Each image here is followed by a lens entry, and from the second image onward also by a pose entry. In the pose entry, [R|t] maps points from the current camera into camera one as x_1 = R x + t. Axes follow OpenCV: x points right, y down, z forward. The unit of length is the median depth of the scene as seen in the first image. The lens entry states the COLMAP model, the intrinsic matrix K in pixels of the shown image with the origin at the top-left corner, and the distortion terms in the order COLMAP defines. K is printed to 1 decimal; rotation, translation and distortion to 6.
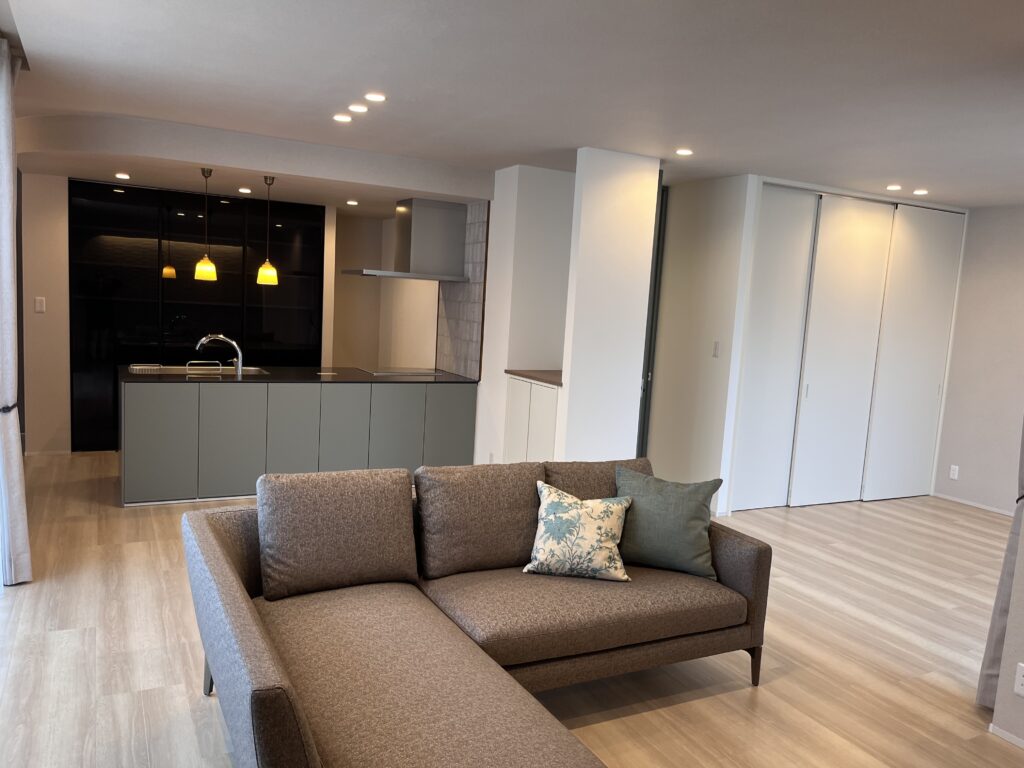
lens RADIAL K [[776.3, 0, 508.2], [0, 776.3, 424.1], [0, 0, 1]] dist [0.077723, -0.003014]
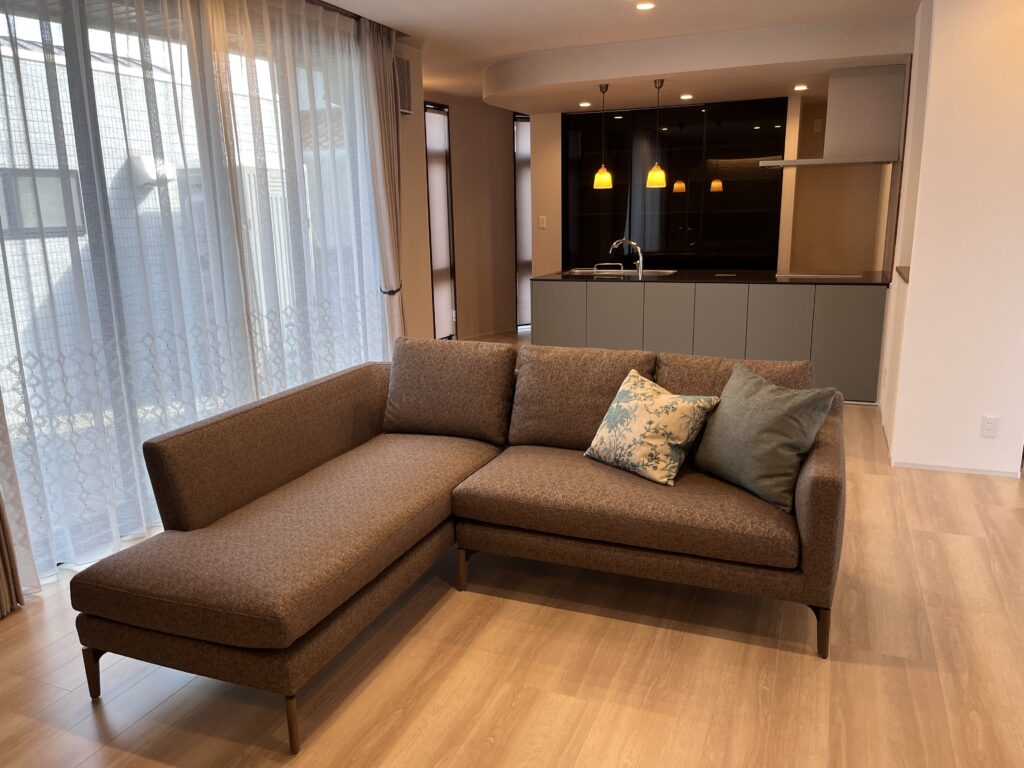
lens RADIAL K [[798.2, 0, 512.0], [0, 798.2, 384.0], [0, 0, 1]] dist [0.125039, -0.001157]
pose [[0.646972, 0.097865, -0.756207, 0.718523], [-0.064816, 0.995198, 0.073342, 0.029505], [0.759754, 0.001564, 0.650209, 0.261903]]
